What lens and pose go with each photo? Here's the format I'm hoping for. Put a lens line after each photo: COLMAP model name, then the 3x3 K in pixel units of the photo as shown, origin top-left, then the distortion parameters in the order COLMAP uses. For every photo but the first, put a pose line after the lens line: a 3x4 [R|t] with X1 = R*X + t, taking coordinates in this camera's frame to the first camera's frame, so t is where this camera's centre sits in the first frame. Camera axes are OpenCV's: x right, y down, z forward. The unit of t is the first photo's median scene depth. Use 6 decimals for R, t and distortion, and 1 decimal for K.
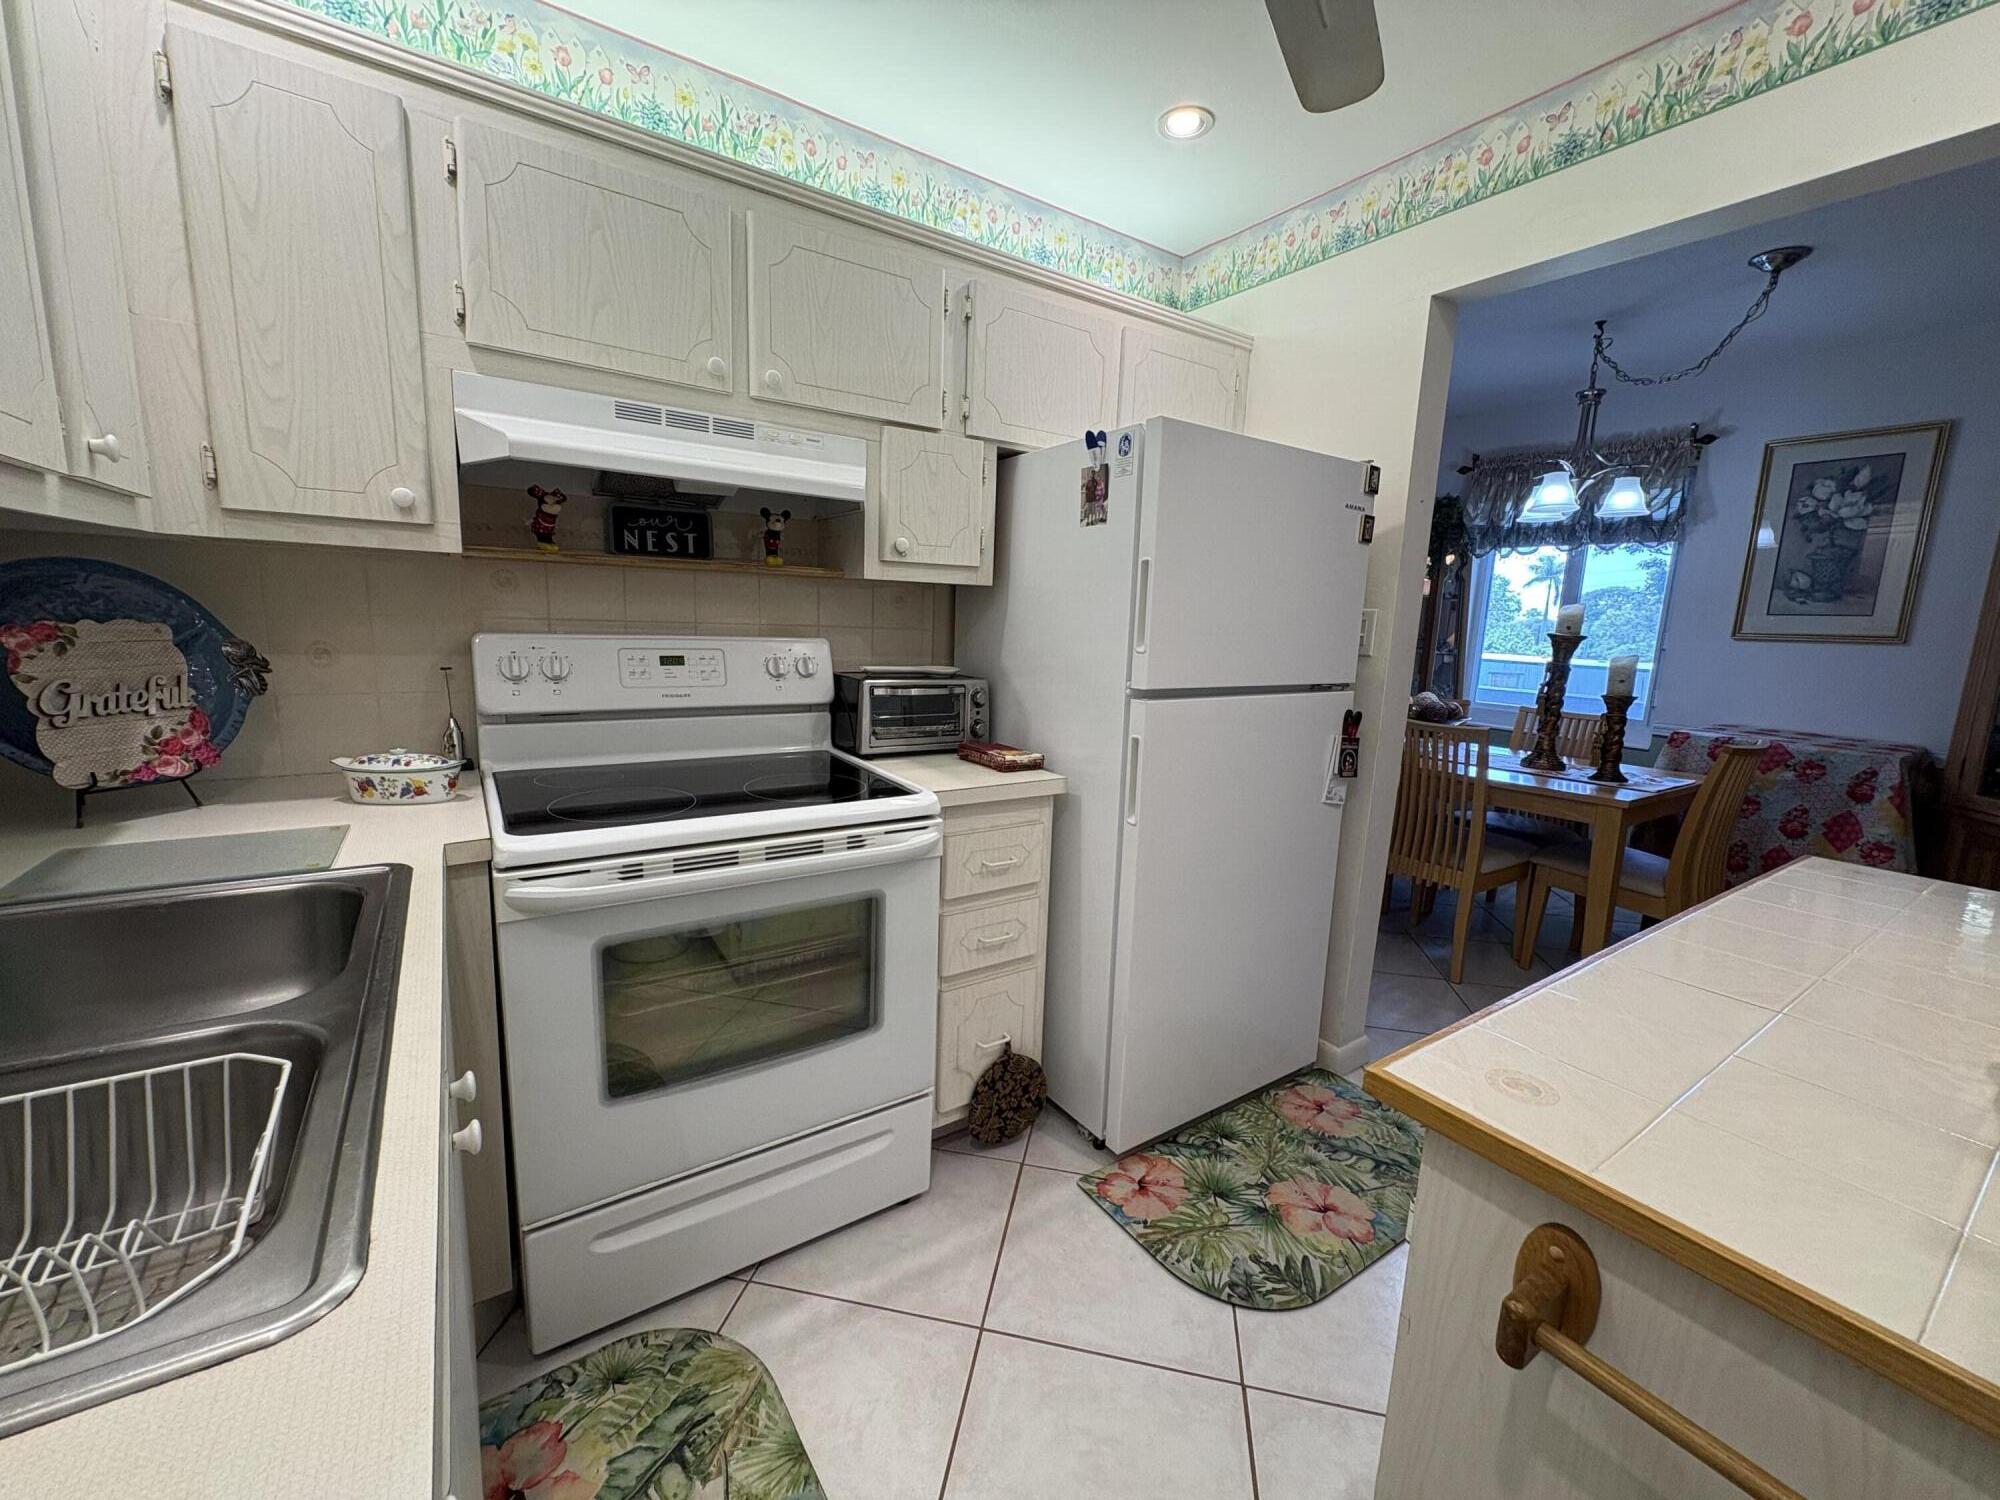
lens RADIAL K [[798.7, 0, 995.1], [0, 798.7, 746.5], [0, 0, 1]] dist [-0.000114, 0.000205]
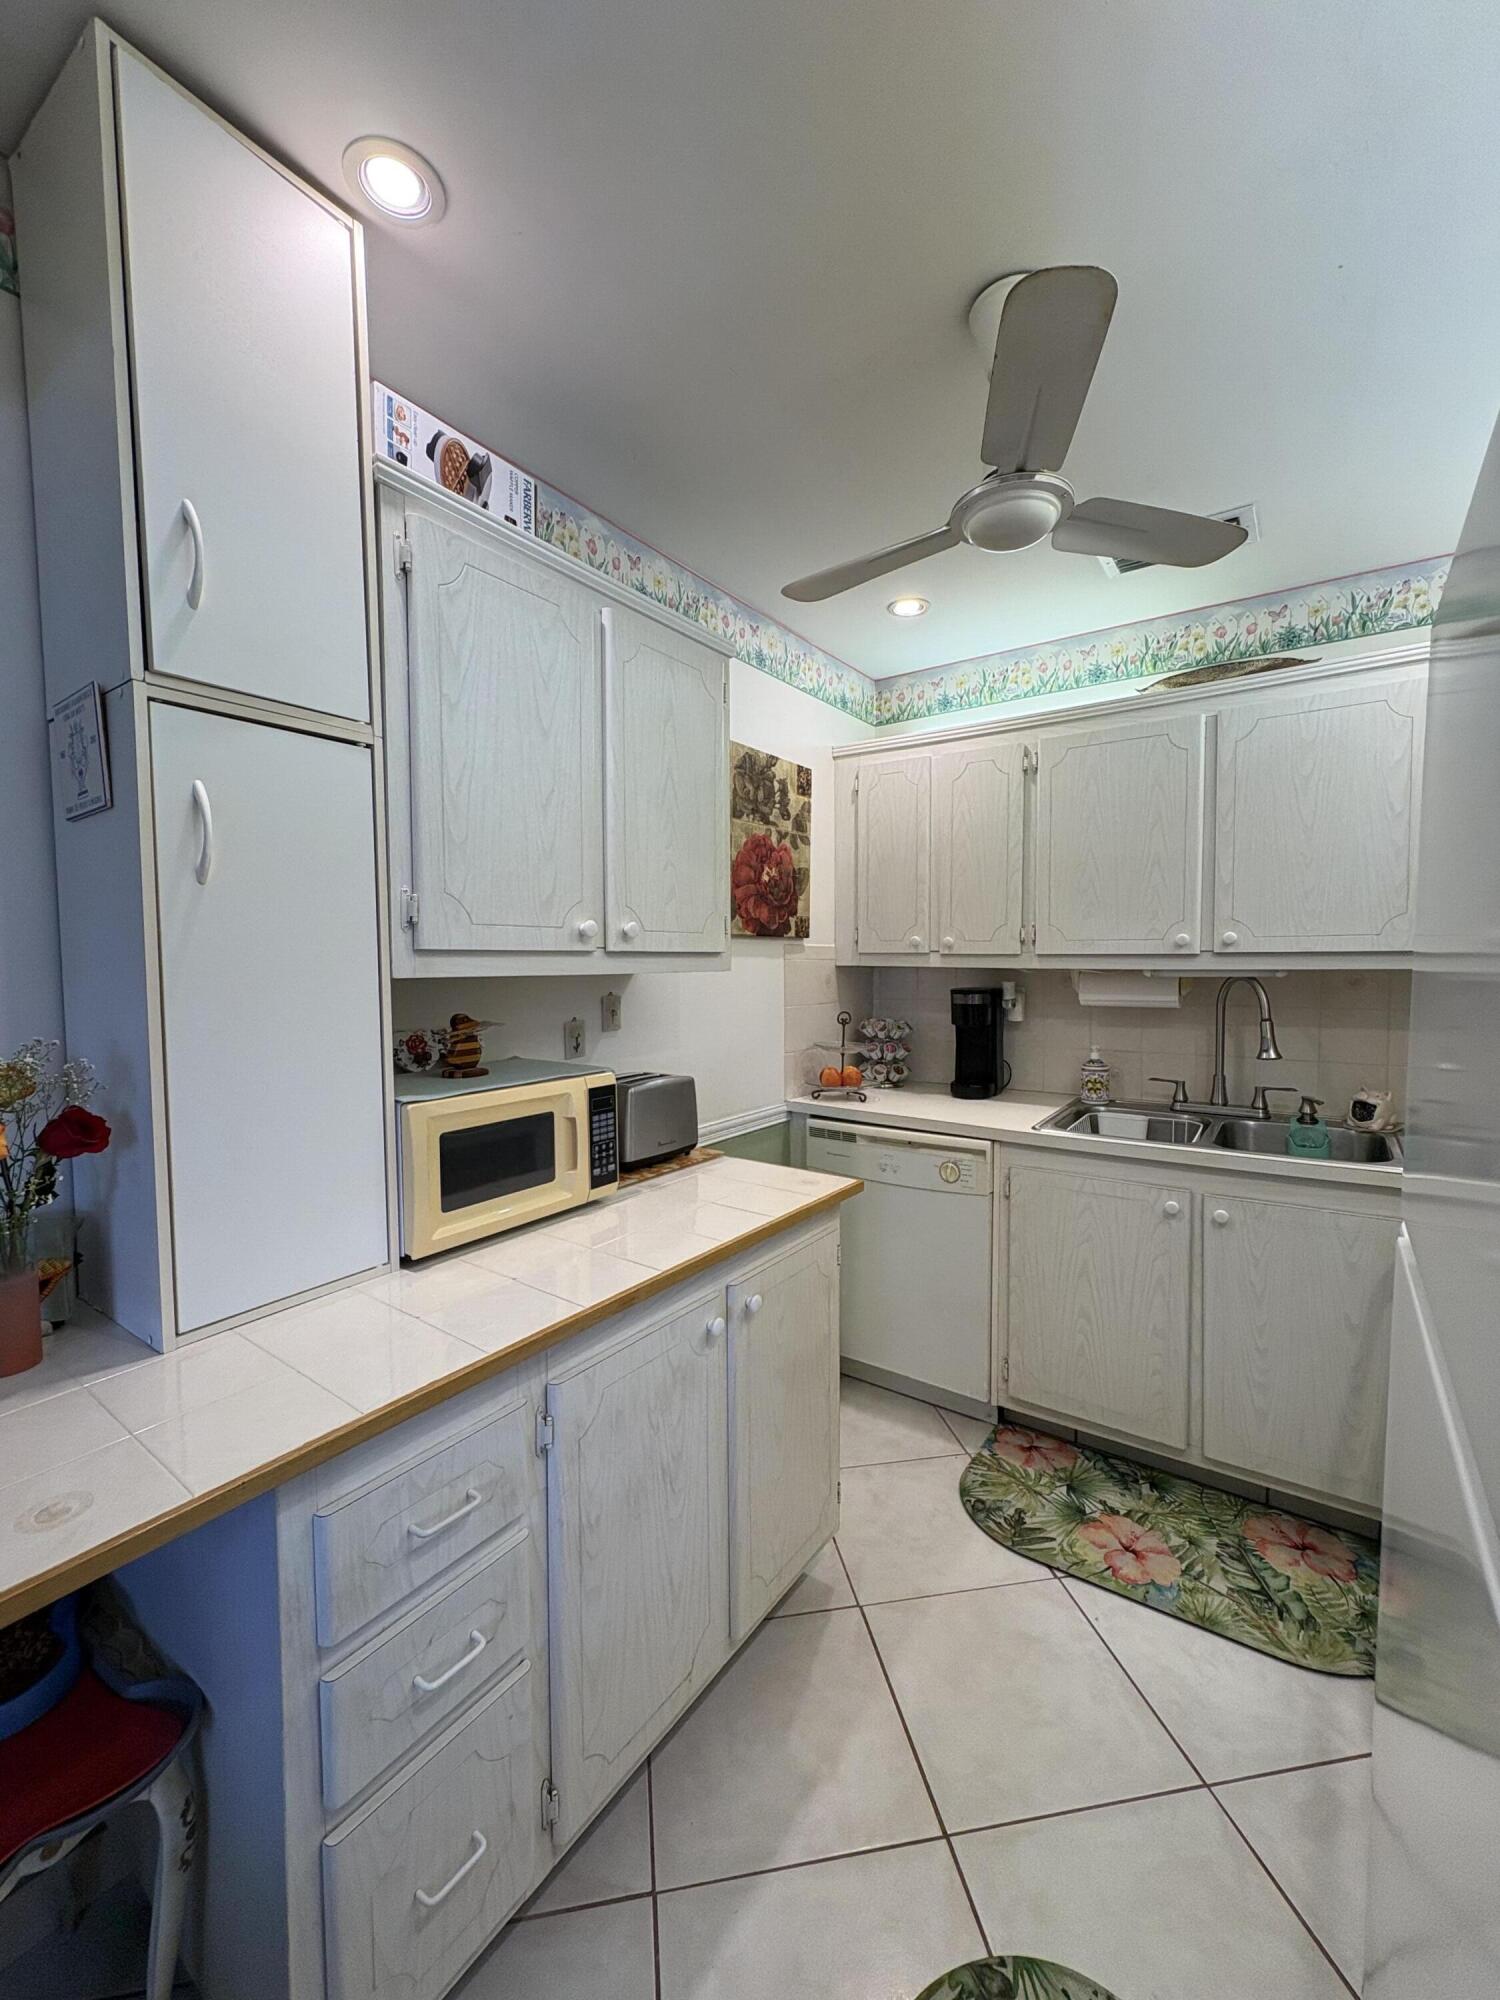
lens RADIAL K [[798.7, 0, 752.2], [0, 798.7, 993.9], [0, 0, 1]] dist [-0.000114, 0.000205]
pose [[-0.937059, -0.022922, -0.348419, 0.887185], [-0.092260, 0.978634, 0.183747, -0.306015], [0.336763, 0.204327, -0.919153, 1.619803]]
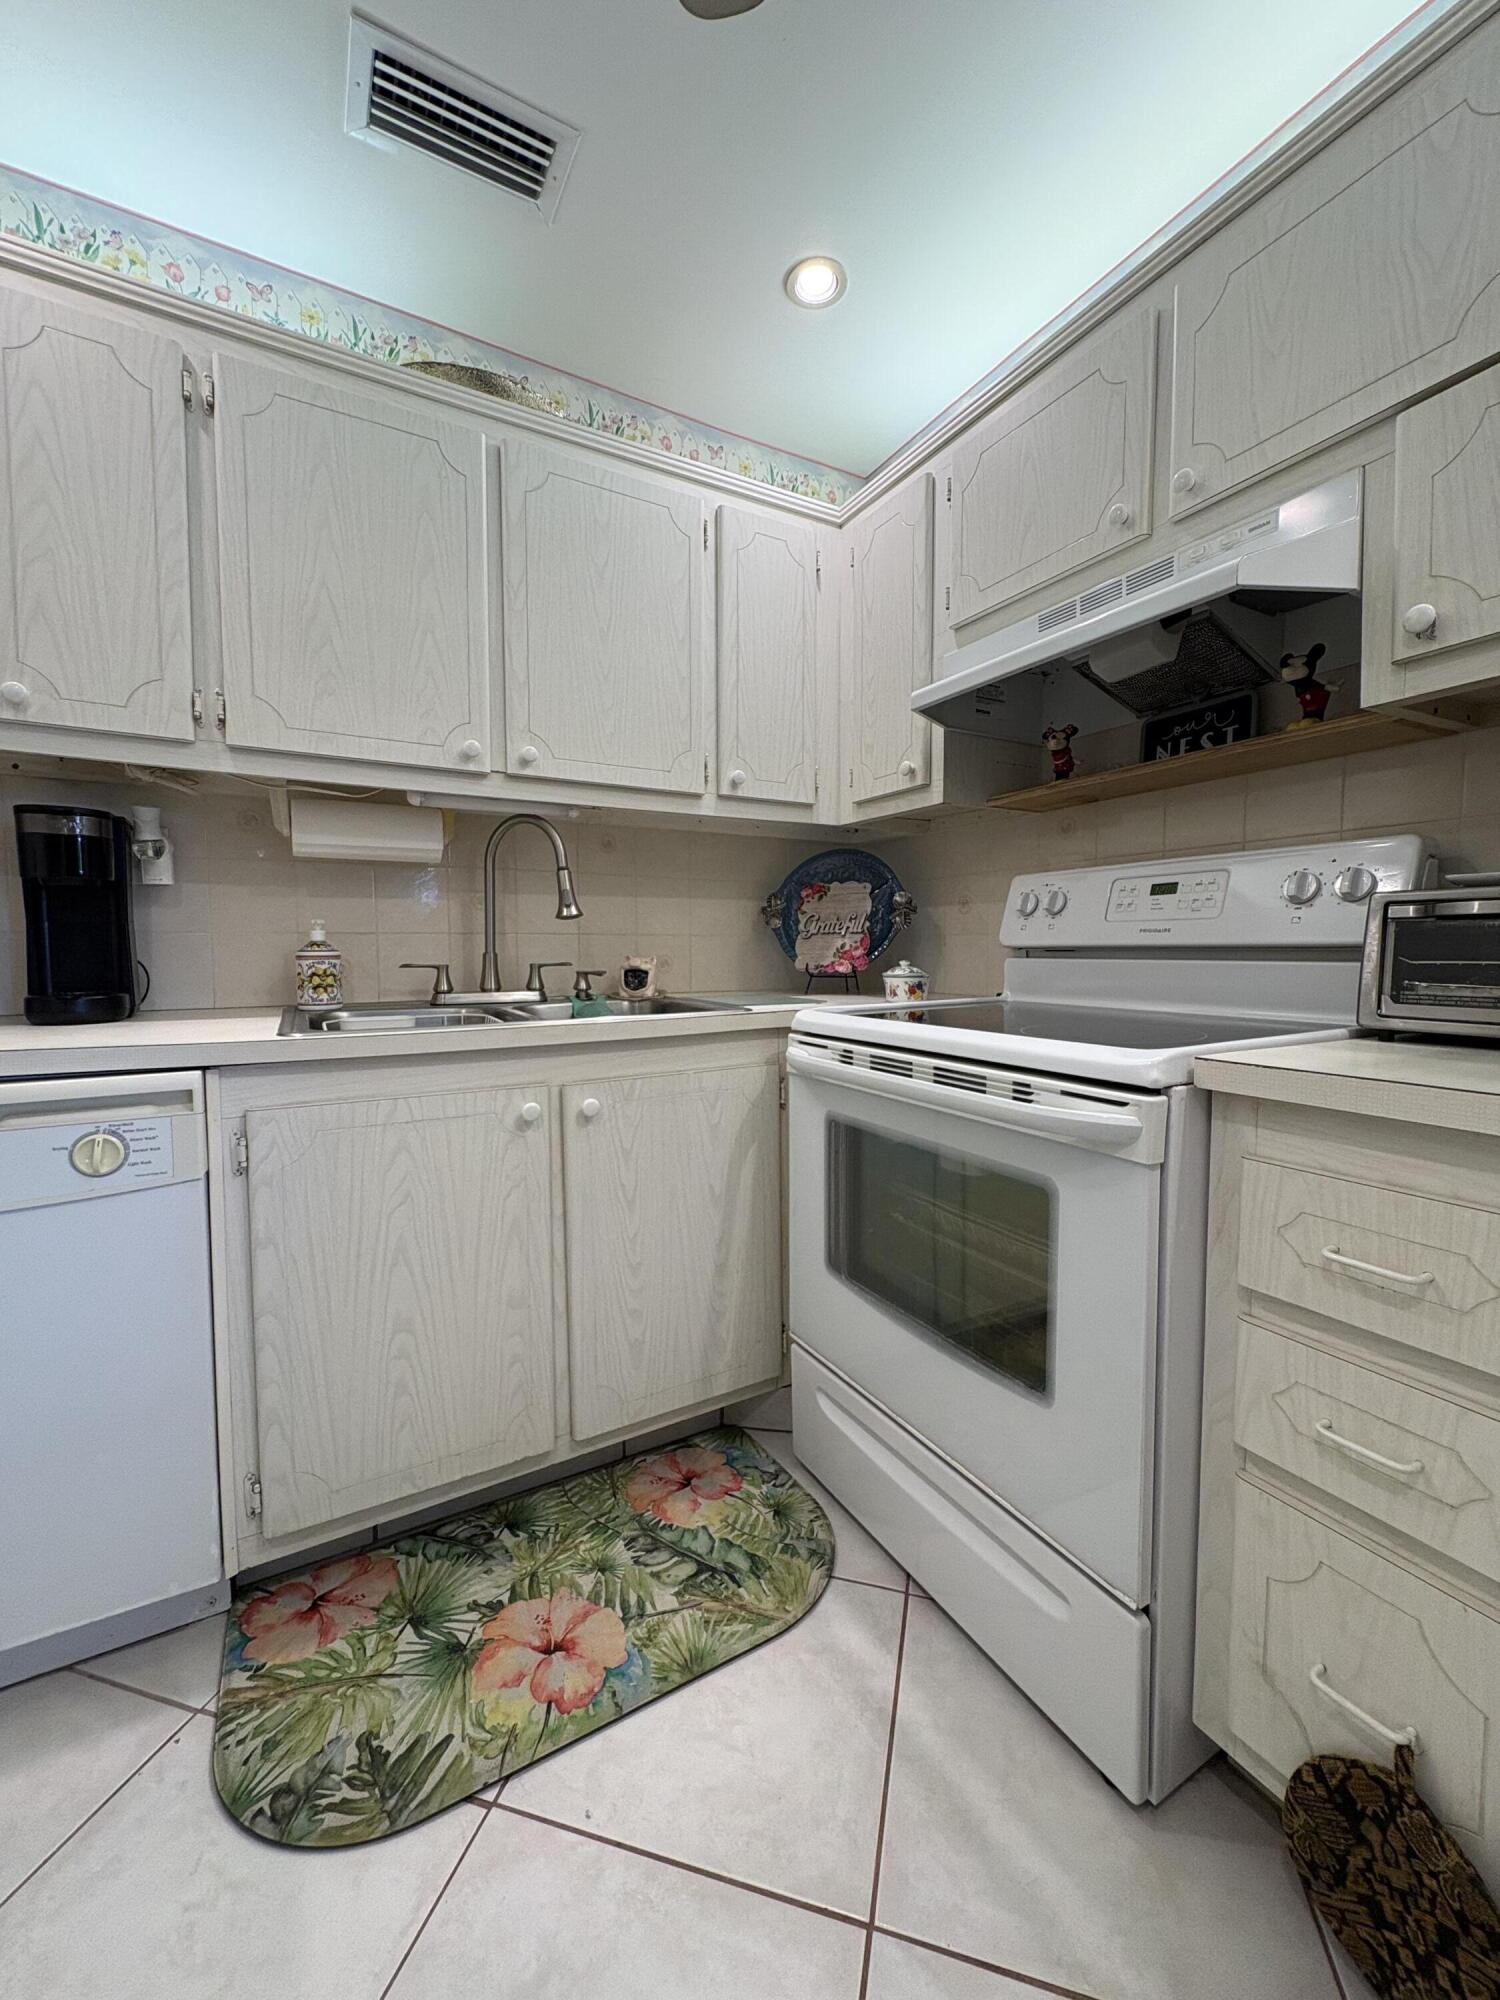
lens RADIAL K [[798.7, 0, 752.2], [0, 798.7, 993.9], [0, 0, 1]] dist [-0.000114, 0.000205]
pose [[-0.084256, 0.014915, -0.996333, 0.612163], [-0.168670, 0.985245, 0.029012, 0.062466], [0.982065, 0.170496, -0.080497, 0.925487]]
